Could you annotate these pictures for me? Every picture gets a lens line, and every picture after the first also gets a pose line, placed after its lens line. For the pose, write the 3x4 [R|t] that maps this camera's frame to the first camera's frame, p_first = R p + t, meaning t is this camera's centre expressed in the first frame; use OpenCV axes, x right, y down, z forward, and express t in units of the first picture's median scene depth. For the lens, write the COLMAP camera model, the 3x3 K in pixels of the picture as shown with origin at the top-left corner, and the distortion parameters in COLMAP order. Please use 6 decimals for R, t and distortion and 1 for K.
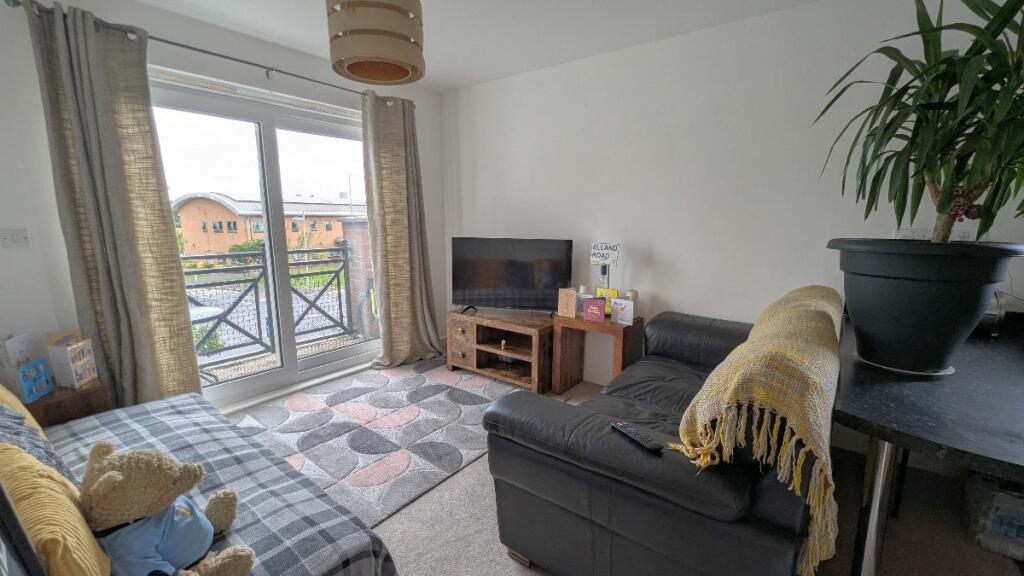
lens RADIAL K [[420.3, 0, 510.6], [0, 420.3, 287.3], [0, 0, 1]] dist [-0.003113, 0.001471]
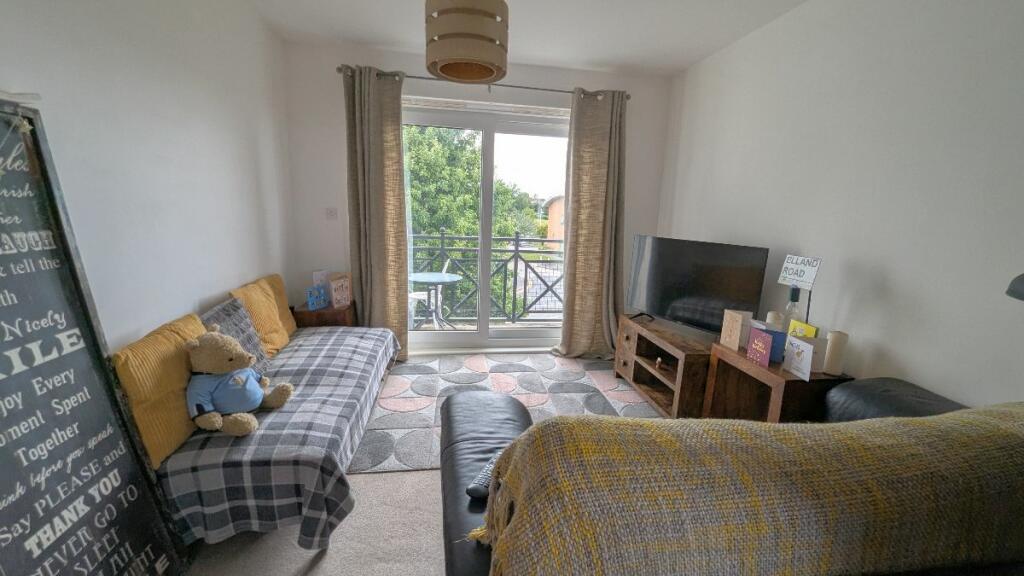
lens RADIAL K [[420.3, 0, 518.0], [0, 420.3, 287.5], [0, 0, 1]] dist [-0.003113, 0.001471]
pose [[0.731636, 0.151084, -0.664743, 0.319253], [-0.150973, 0.986828, 0.058122, -0.021551], [0.664768, 0.057834, 0.744808, 0.160882]]
